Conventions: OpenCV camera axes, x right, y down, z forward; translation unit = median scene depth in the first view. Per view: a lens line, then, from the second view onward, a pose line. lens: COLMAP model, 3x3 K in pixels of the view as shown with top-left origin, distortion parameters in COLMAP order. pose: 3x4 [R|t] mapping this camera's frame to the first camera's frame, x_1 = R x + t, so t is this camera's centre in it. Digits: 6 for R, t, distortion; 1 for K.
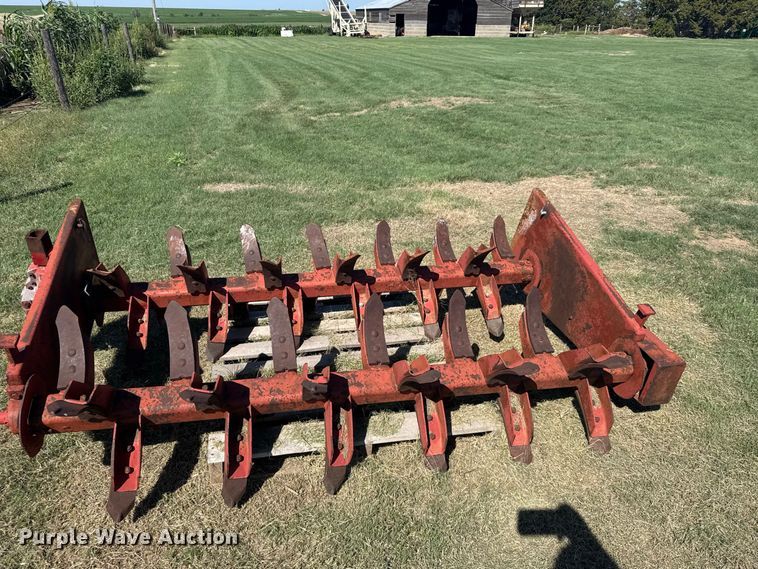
lens RADIAL K [[531.9, 0, 382.2], [0, 531.9, 283.8], [0, 0, 1]] dist [0.036150, -0.048682]
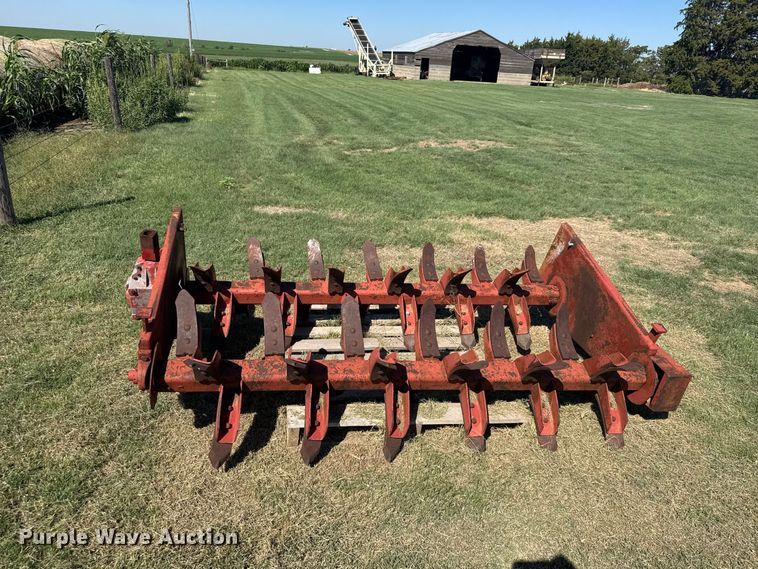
lens RADIAL K [[531.9, 0, 380.8], [0, 531.9, 290.2], [0, 0, 1]] dist [0.036150, -0.048682]
pose [[0.997907, 0.062006, -0.018332, -0.044320], [-0.062899, 0.996611, -0.053006, 0.029596], [0.014983, 0.054048, 0.998426, -0.082923]]
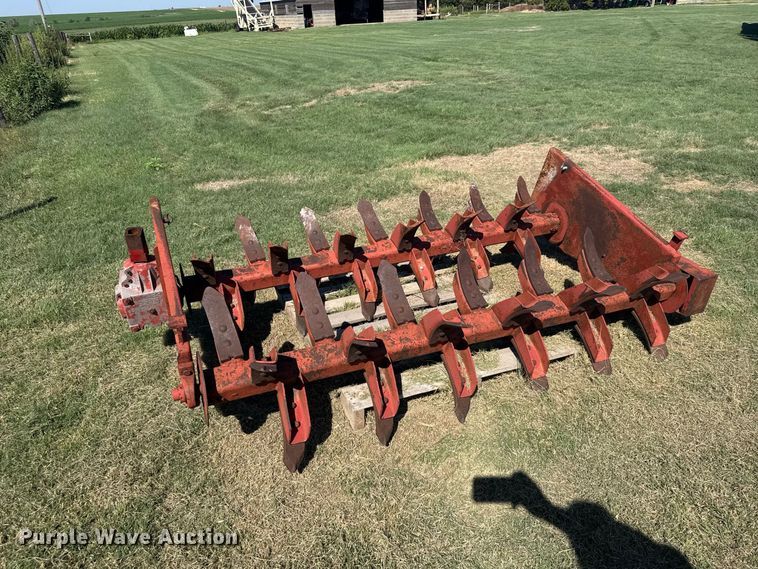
lens RADIAL K [[531.9, 0, 382.0], [0, 531.9, 284.5], [0, 0, 1]] dist [0.036150, -0.048682]
pose [[0.984101, -0.127380, 0.123770, -0.142883], [0.125250, 0.991813, 0.024874, 0.019707], [-0.125925, -0.008977, 0.991999, -0.042612]]
